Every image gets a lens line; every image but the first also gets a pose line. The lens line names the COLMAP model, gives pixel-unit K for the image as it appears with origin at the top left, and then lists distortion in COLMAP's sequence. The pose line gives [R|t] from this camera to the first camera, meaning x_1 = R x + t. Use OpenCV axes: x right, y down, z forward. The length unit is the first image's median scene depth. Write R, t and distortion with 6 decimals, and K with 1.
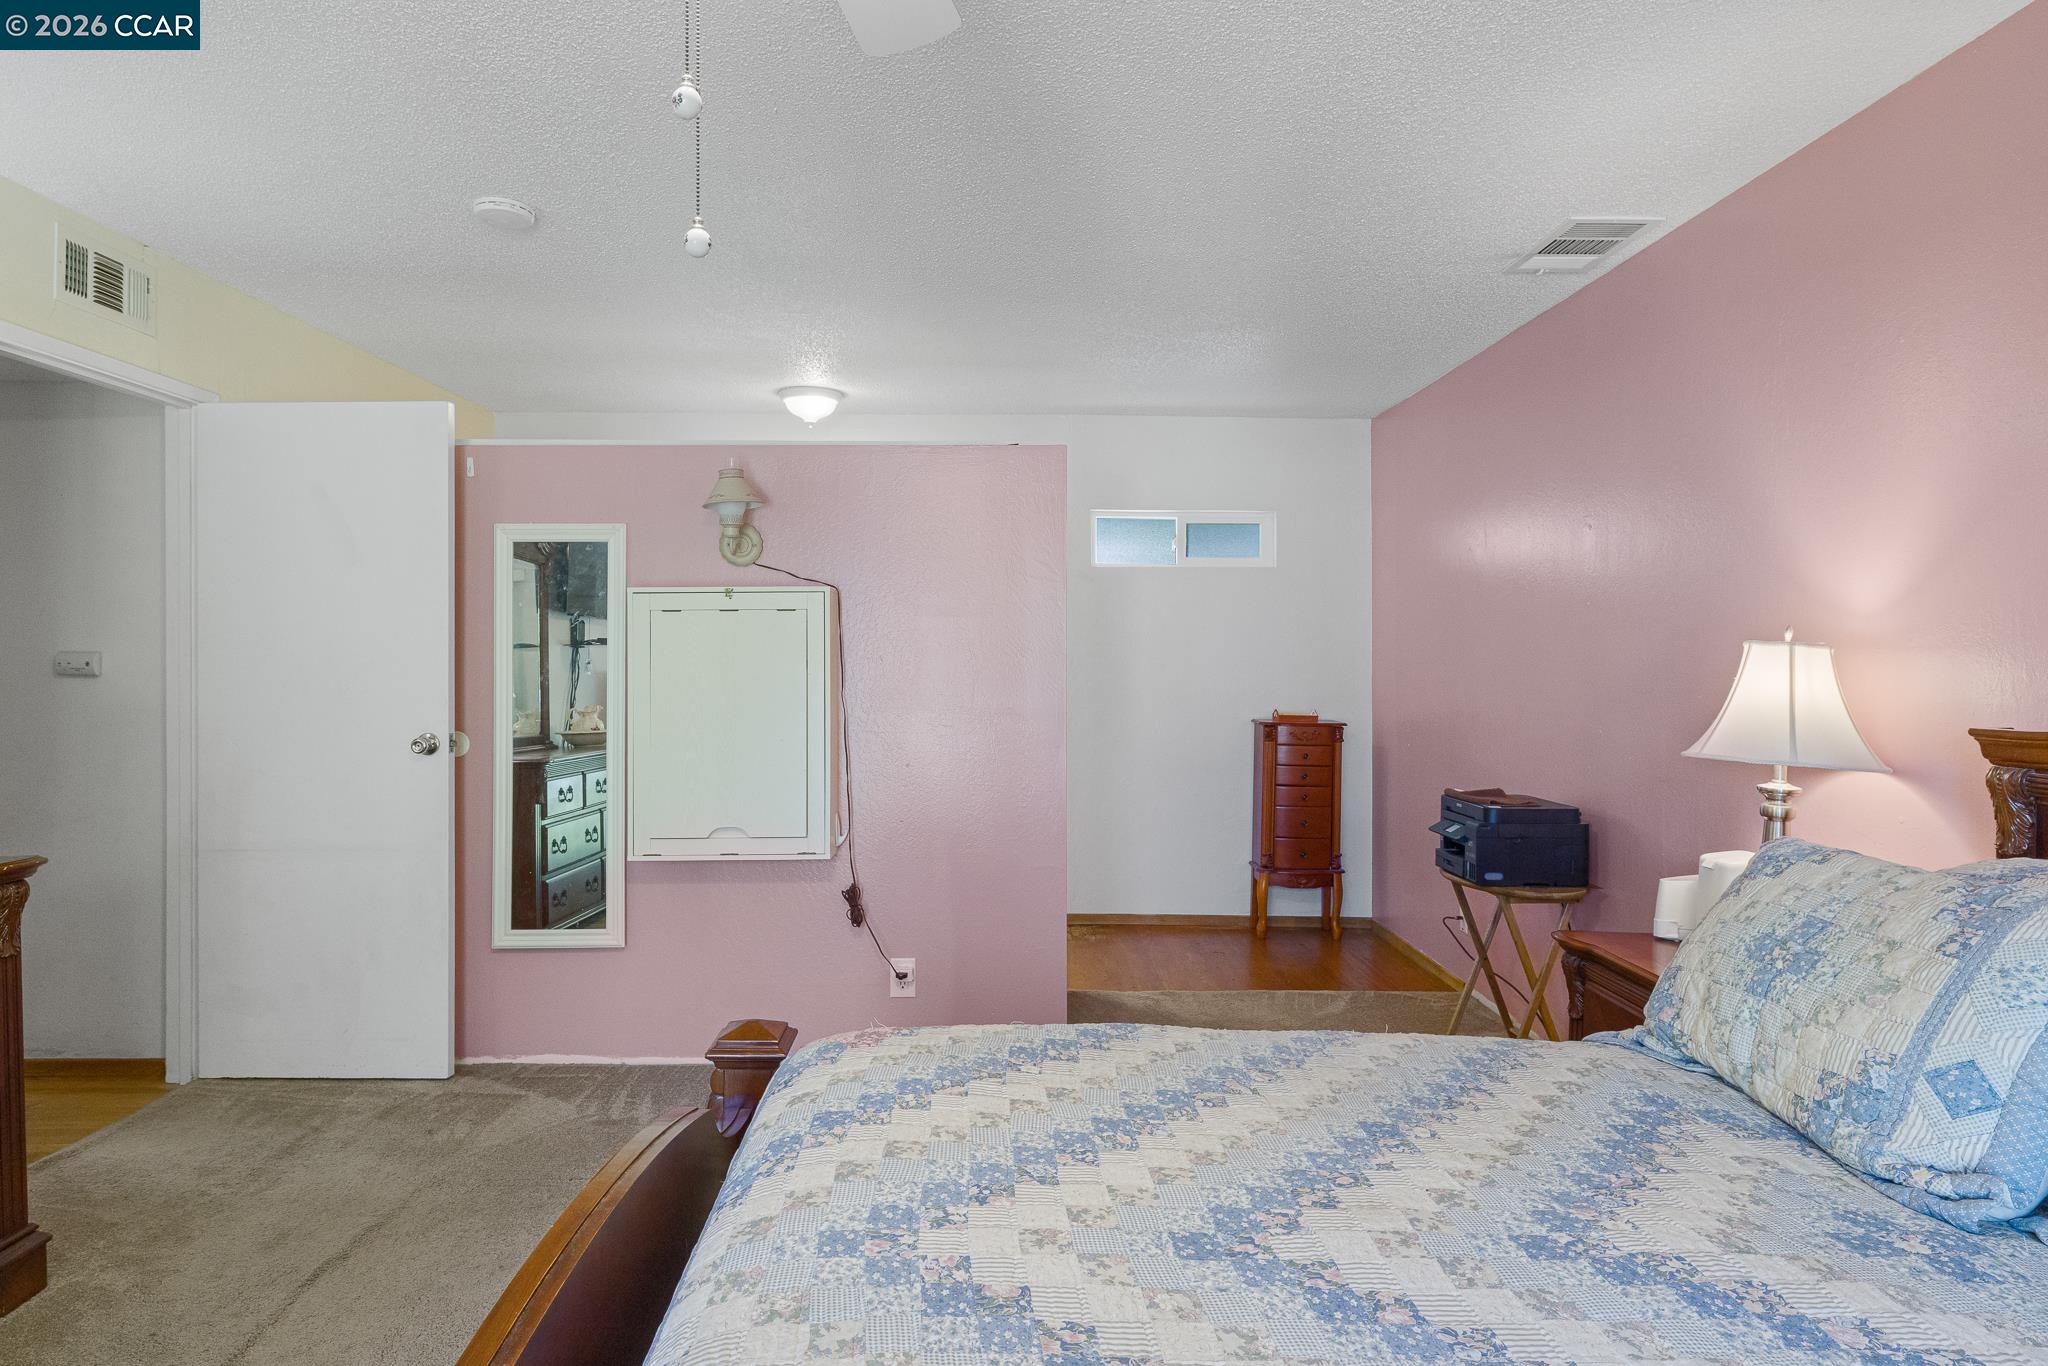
lens RADIAL K [[1179.0, 0, 995.7], [0, 1179.0, 652.8], [0, 0, 1]] dist [0.004149, -0.000385]
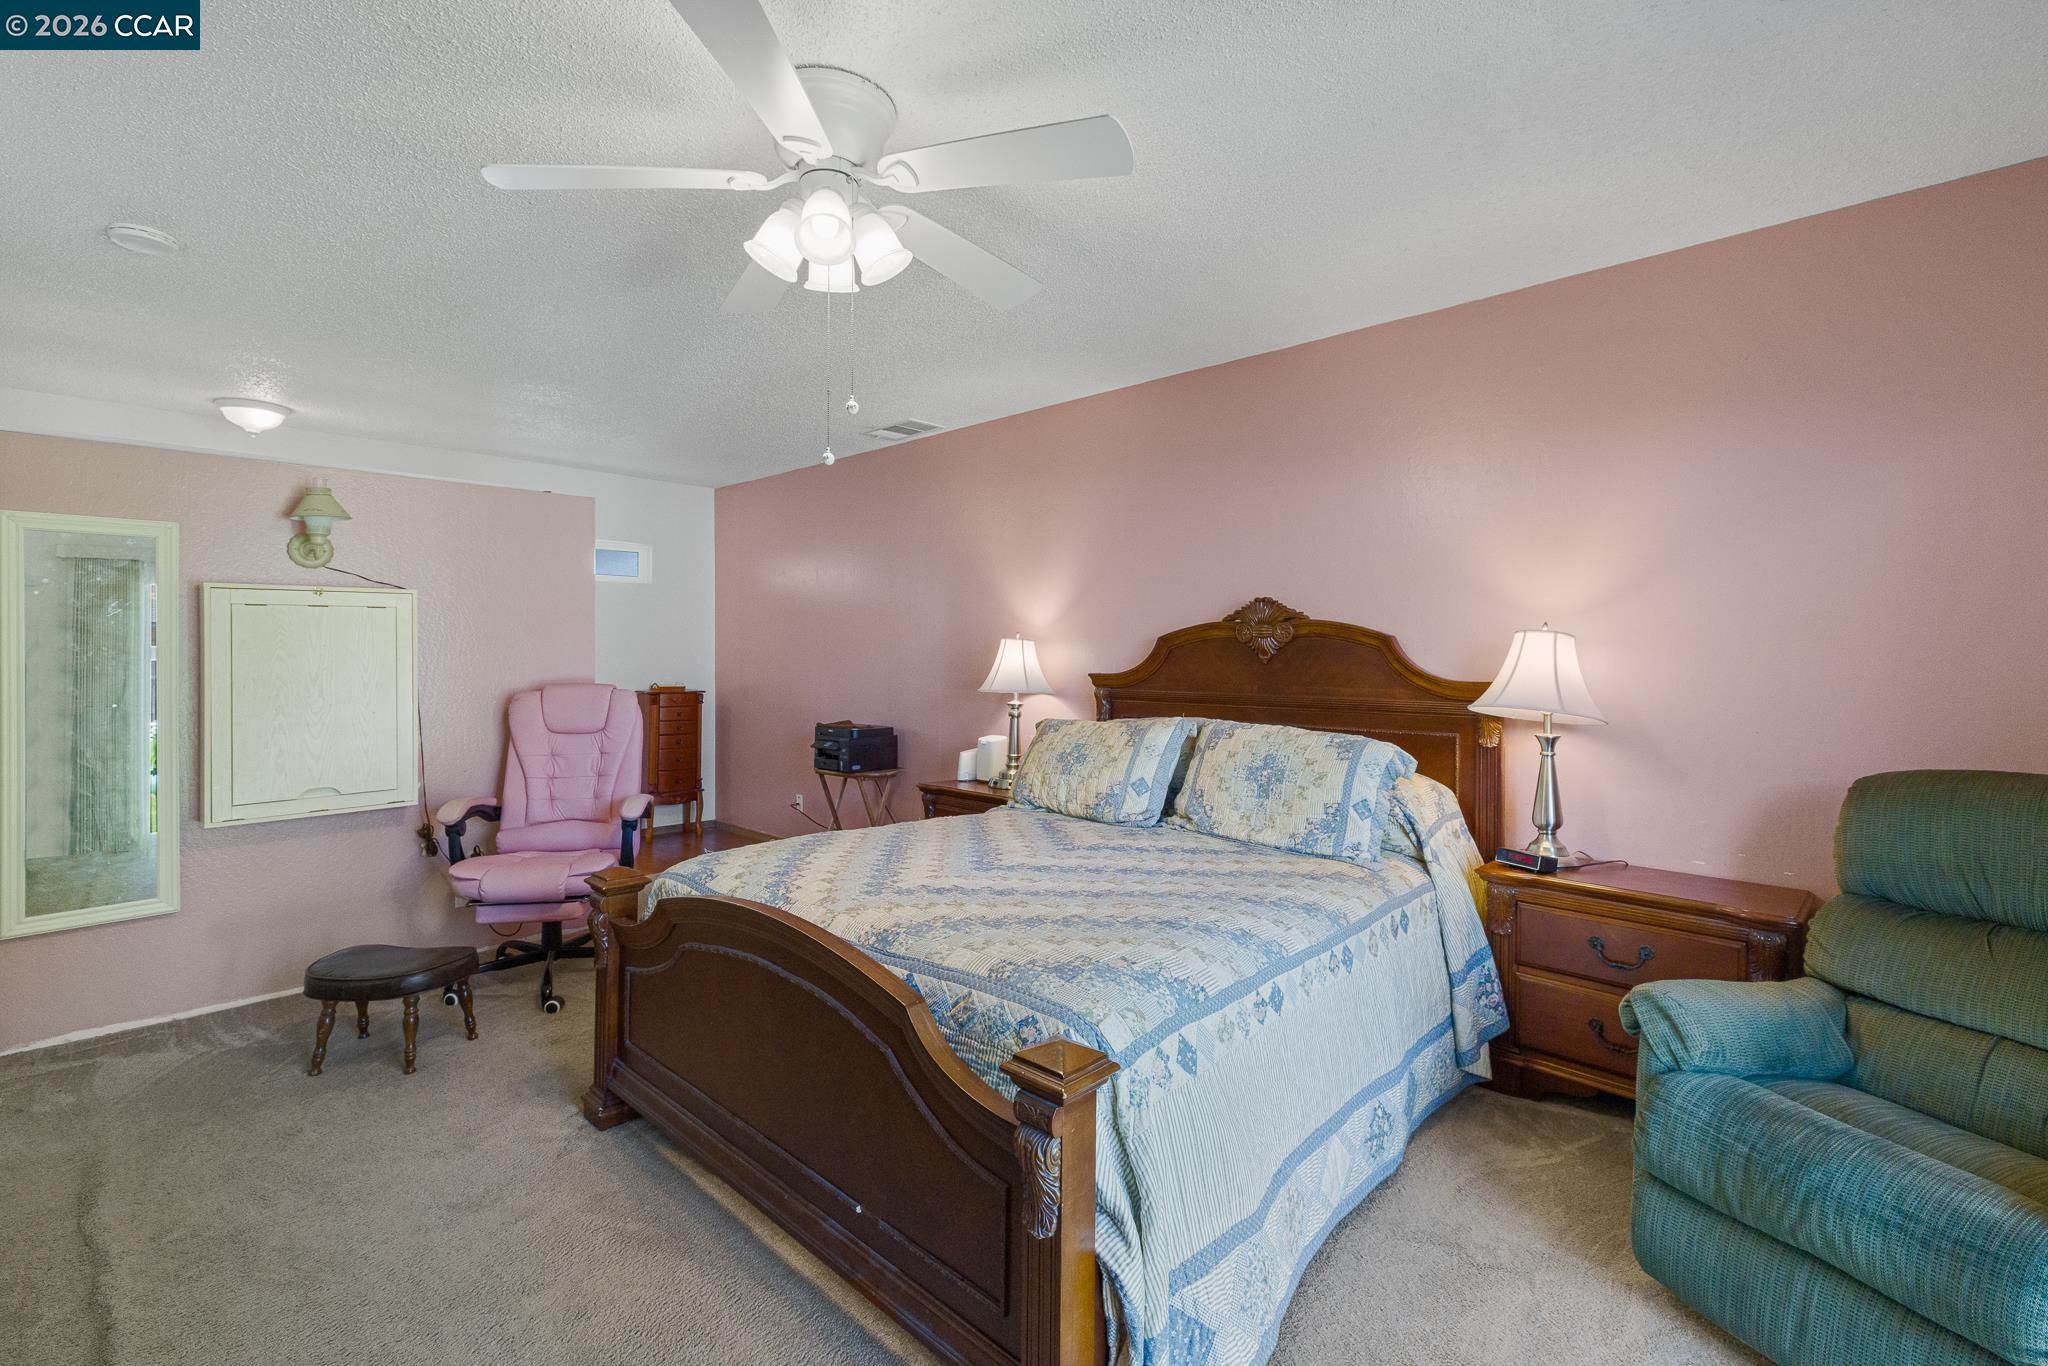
lens RADIAL K [[909.8, 0, 1023.4], [0, 909.8, 647.5], [0, 0, 1]] dist [-0.002221, -0.000103]
pose [[0.696490, -0.000641, 0.717566, -0.457814], [-0.001287, 0.999997, 0.002143, 0.003422], [-0.717565, -0.002416, 0.696487, -0.174892]]
